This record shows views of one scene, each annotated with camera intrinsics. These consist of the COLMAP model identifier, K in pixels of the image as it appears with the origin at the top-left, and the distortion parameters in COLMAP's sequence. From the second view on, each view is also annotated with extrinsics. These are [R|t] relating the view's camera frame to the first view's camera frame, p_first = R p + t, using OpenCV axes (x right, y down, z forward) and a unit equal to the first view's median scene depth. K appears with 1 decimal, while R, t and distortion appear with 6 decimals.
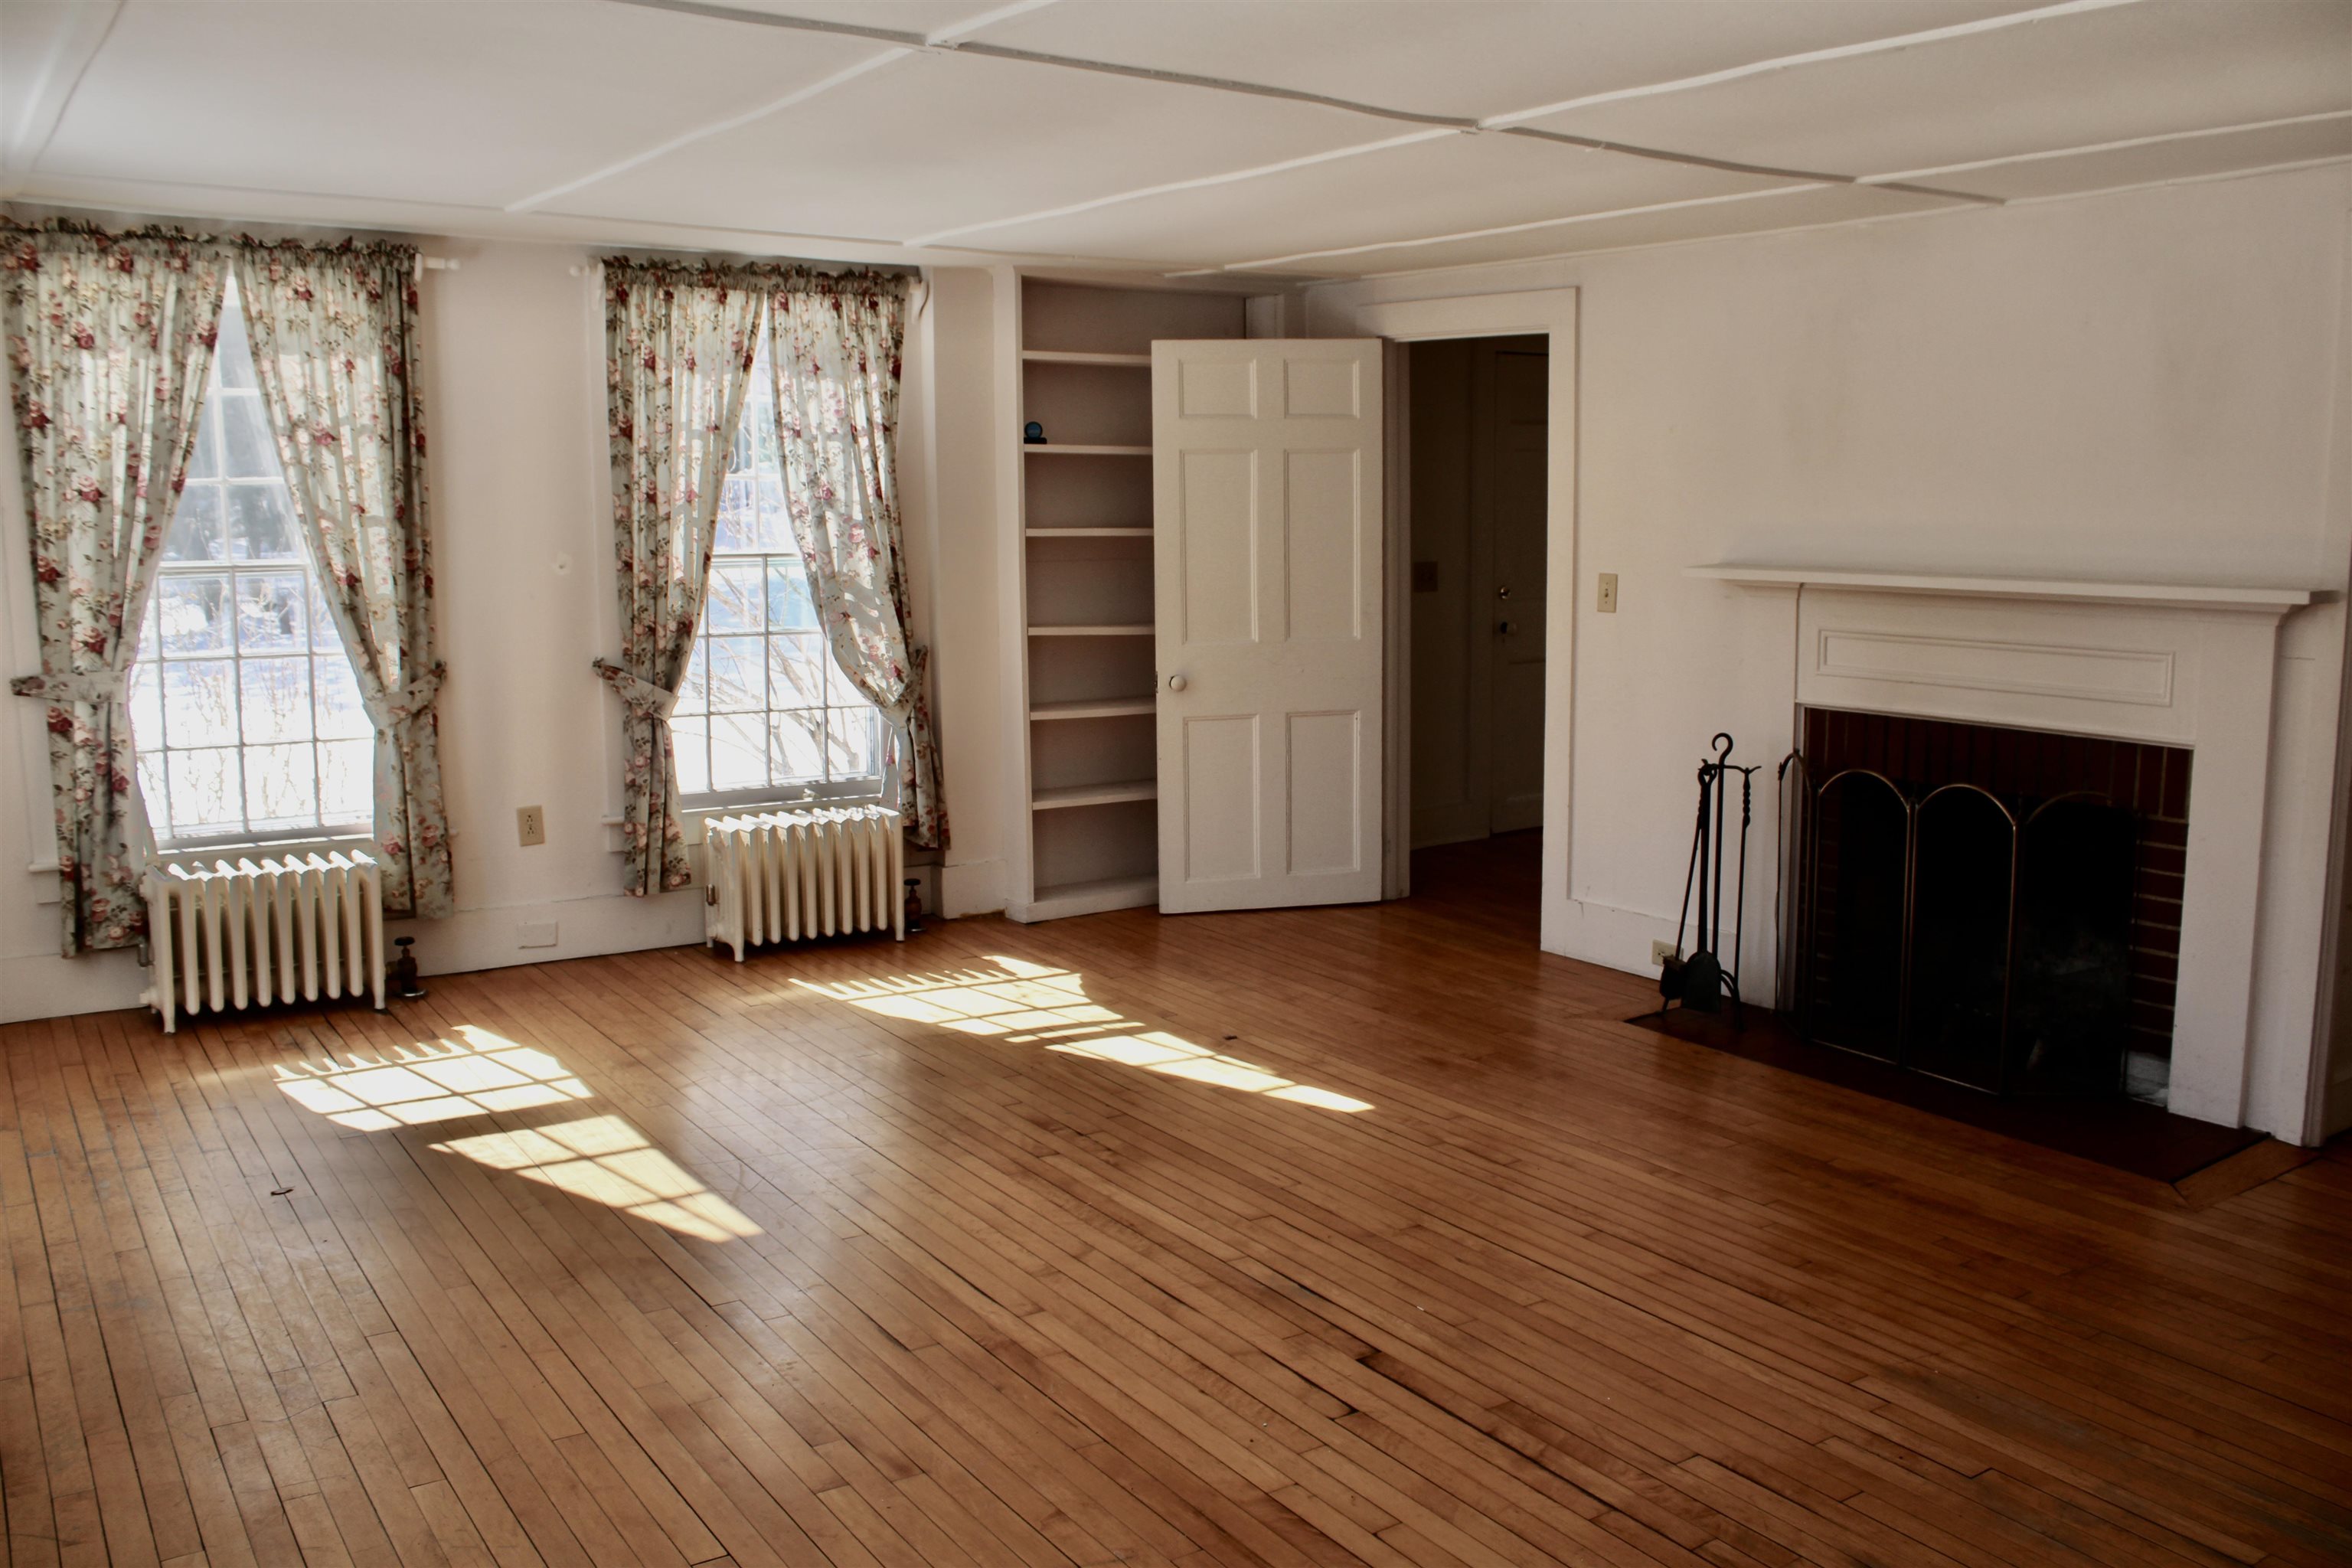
lens RADIAL K [[1932.9, 0, 1188.1], [0, 1932.9, 753.9], [0, 0, 1]] dist [-0.161354, 0.129728]
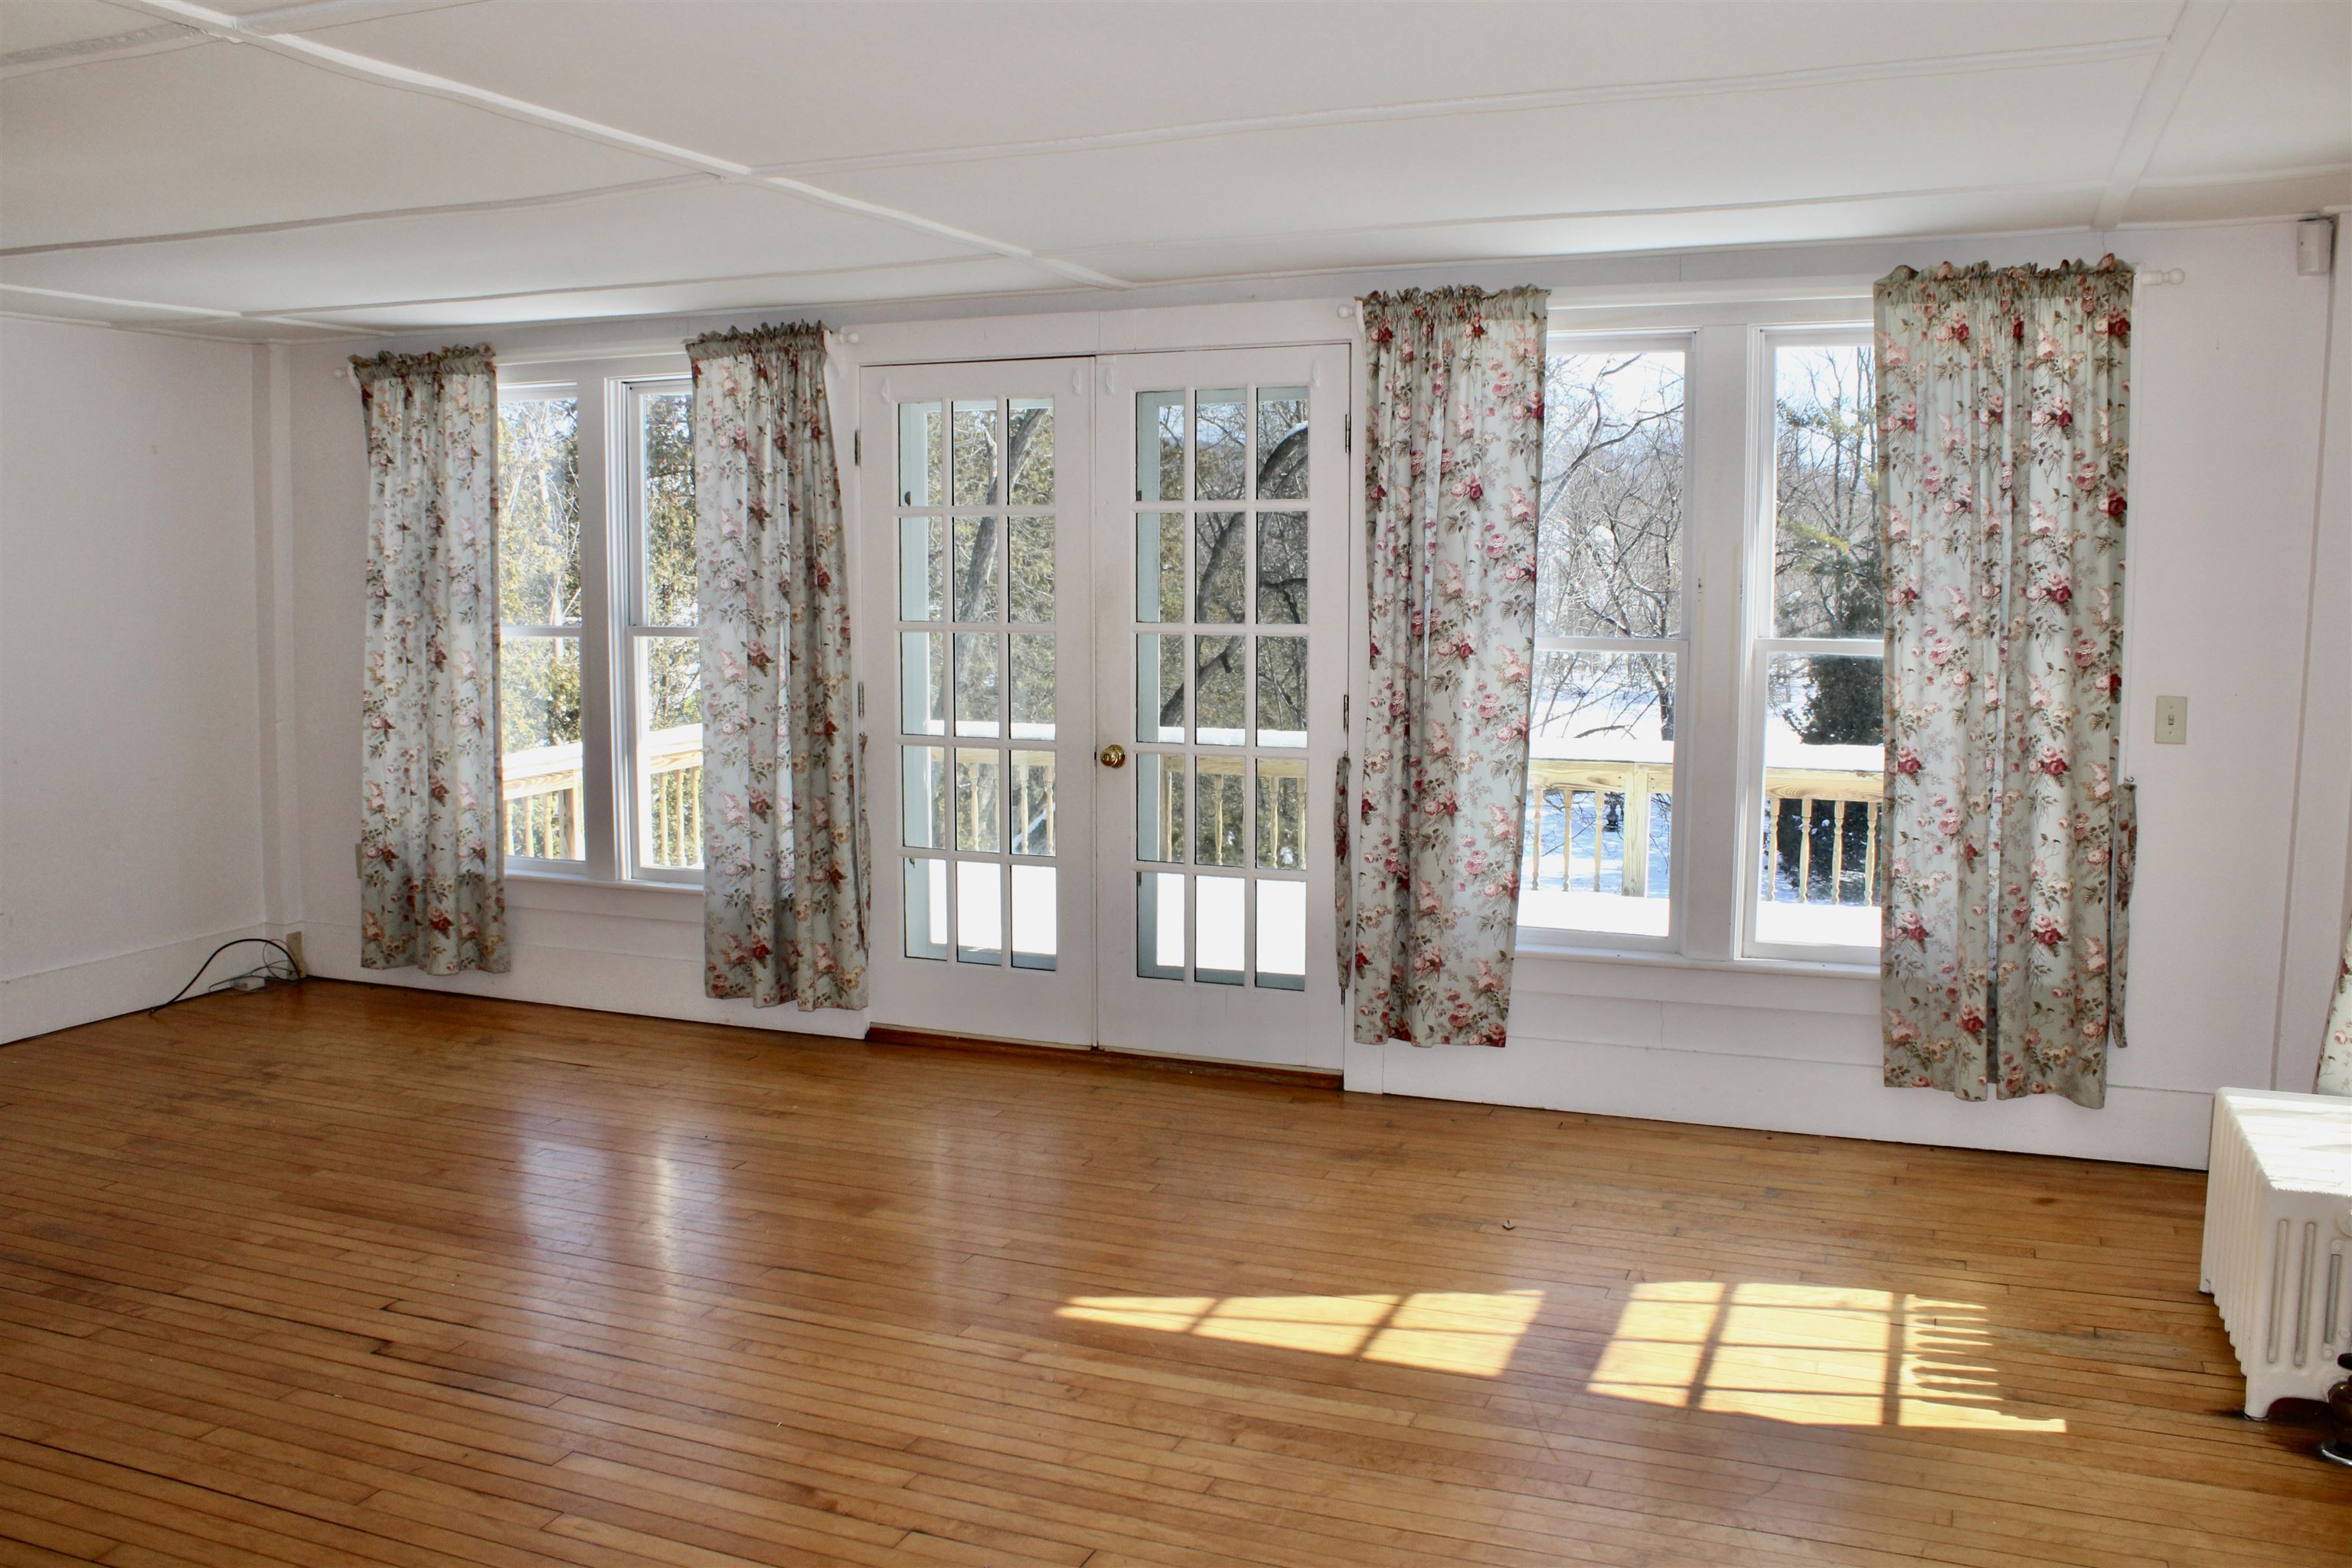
lens RADIAL K [[1932.9, 0, 1188.1], [0, 1932.9, 753.9], [0, 0, 1]] dist [-0.161354, 0.129728]
pose [[-0.830497, 0.051662, -0.554622, 0.207715], [-0.080390, 0.974149, 0.211118, -0.202326], [0.551192, 0.219919, -0.804875, 1.478058]]
